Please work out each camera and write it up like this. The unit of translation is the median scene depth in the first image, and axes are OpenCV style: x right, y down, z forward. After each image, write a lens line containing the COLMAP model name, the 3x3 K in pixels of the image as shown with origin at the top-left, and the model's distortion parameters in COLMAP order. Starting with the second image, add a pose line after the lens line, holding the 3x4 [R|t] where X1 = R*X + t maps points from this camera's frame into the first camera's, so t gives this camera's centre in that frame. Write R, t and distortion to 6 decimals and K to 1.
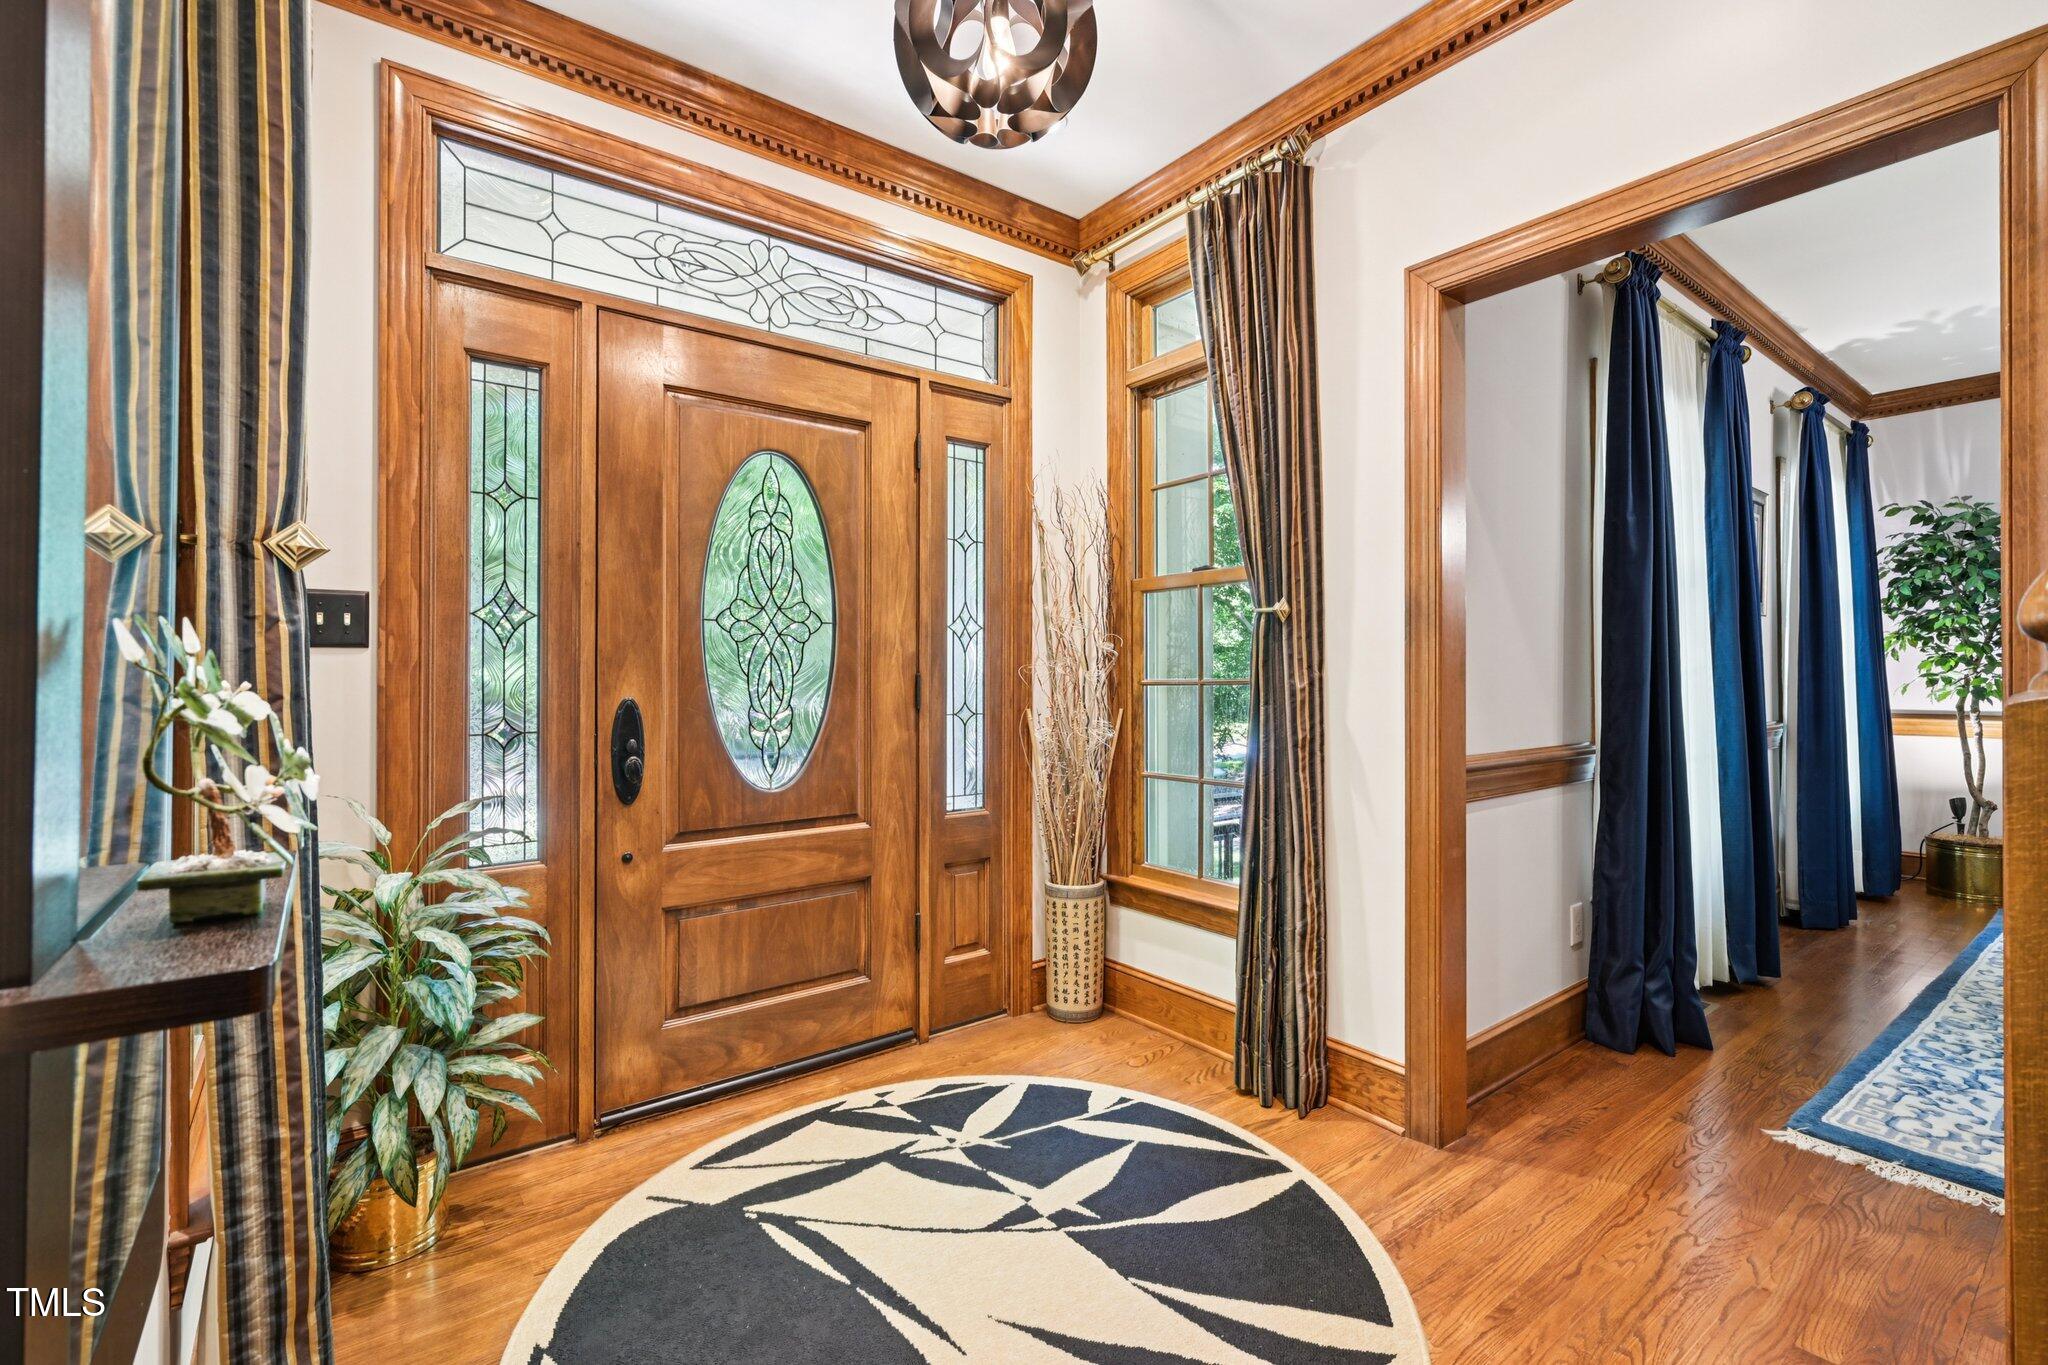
lens RADIAL K [[911.5, 0, 1022.0], [0, 911.5, 671.3], [0, 0, 1]] dist [0.009910, -0.000143]
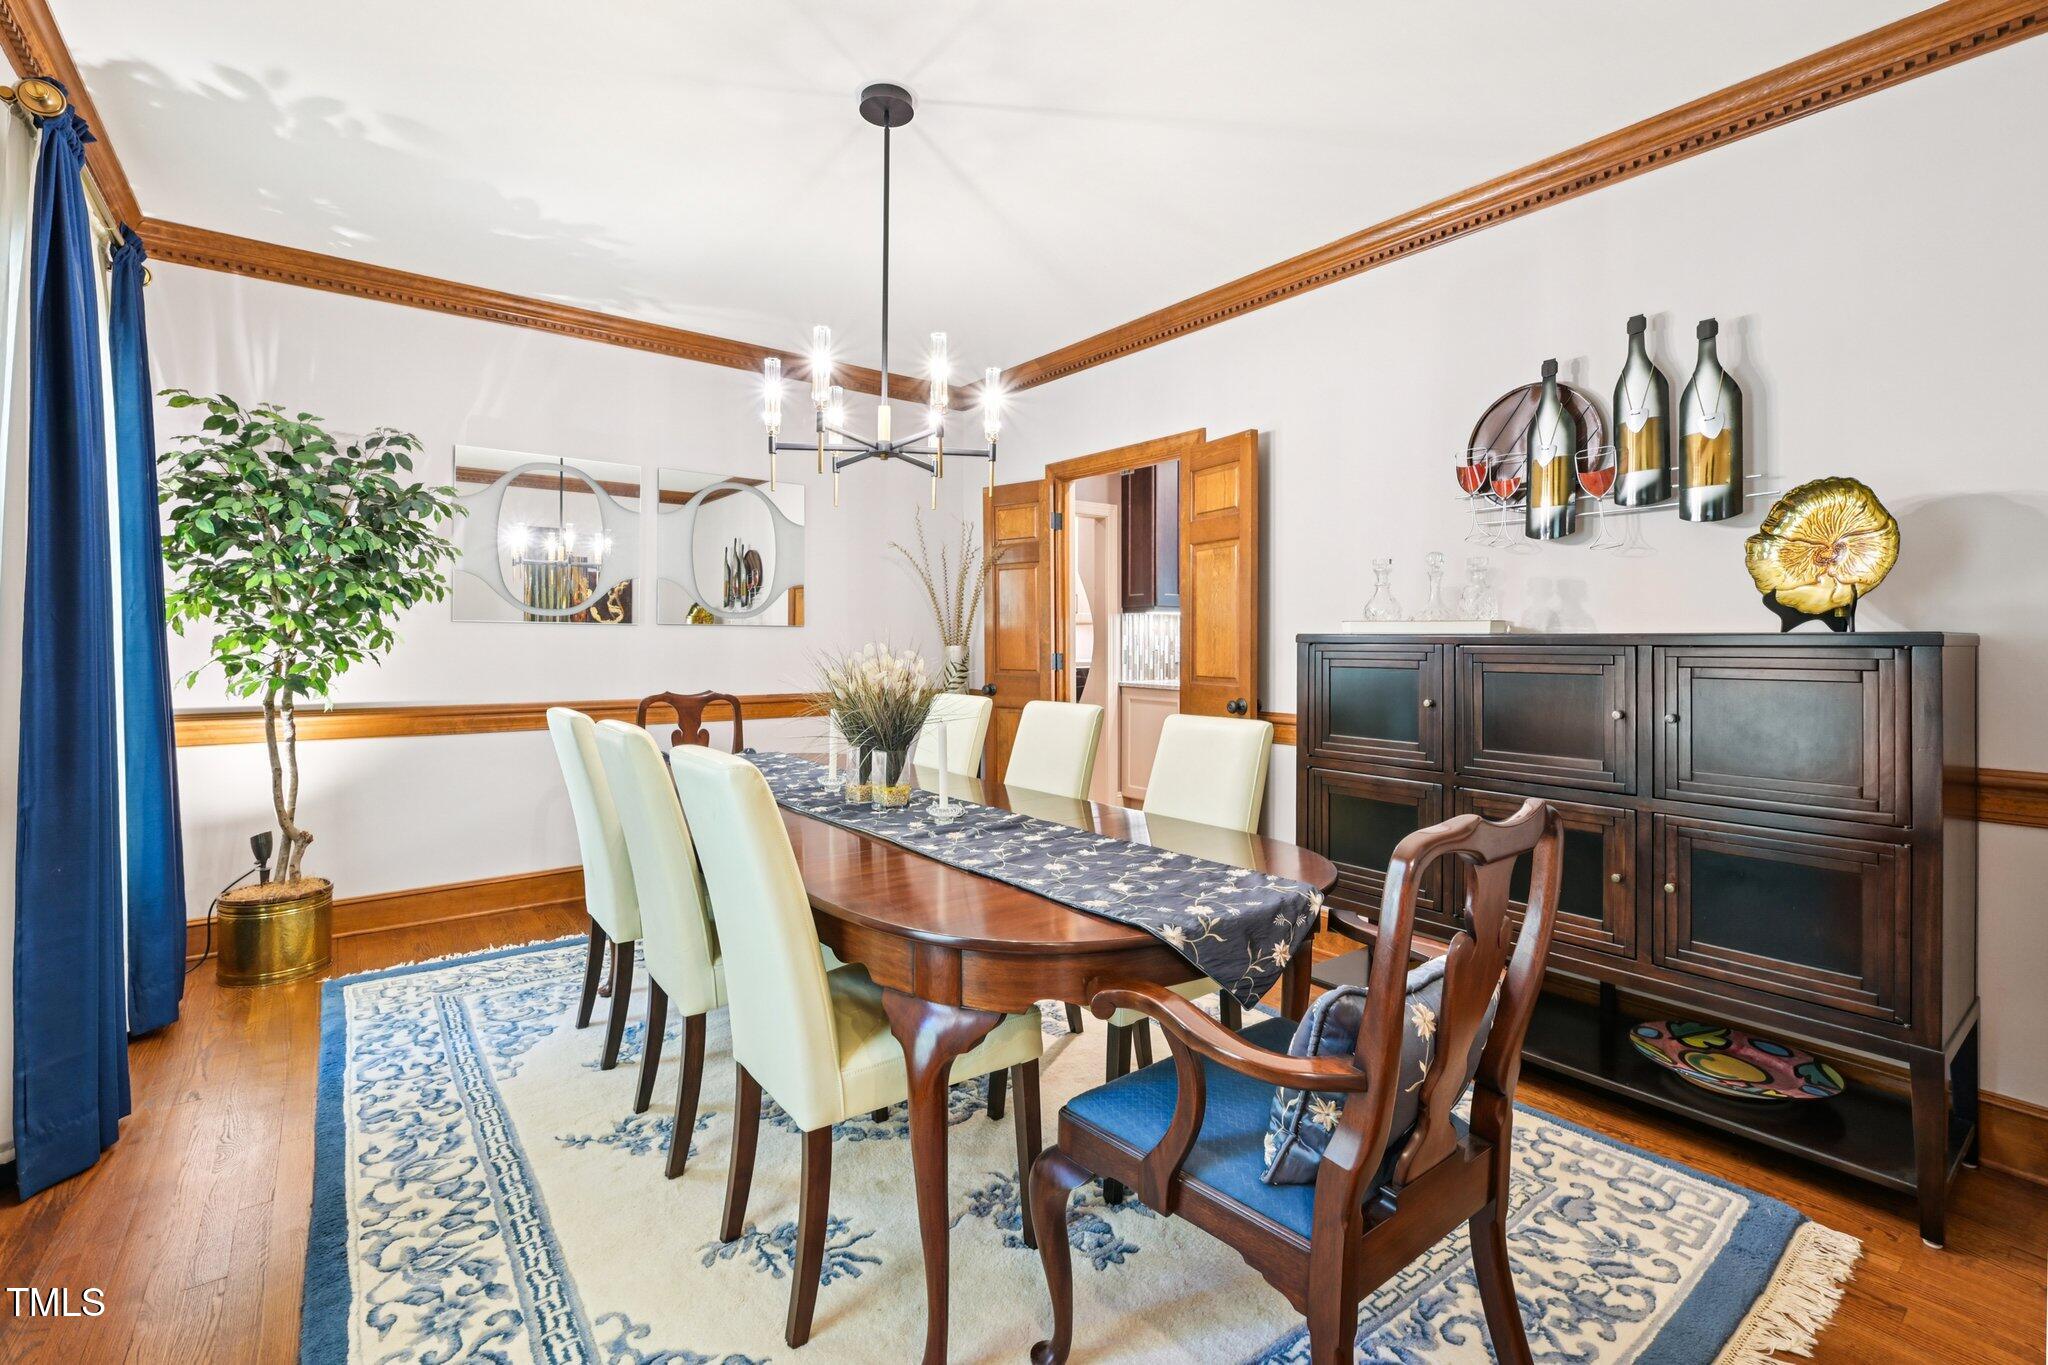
lens RADIAL K [[911.5, 0, 1017.9], [0, 911.5, 627.7], [0, 0, 1]] dist [0.009910, -0.000143]
pose [[0.015717, 0.011119, 0.999815, 0.328521], [-0.010802, 0.999882, -0.010950, -0.016488], [-0.999818, -0.010628, 0.015835, 0.418619]]
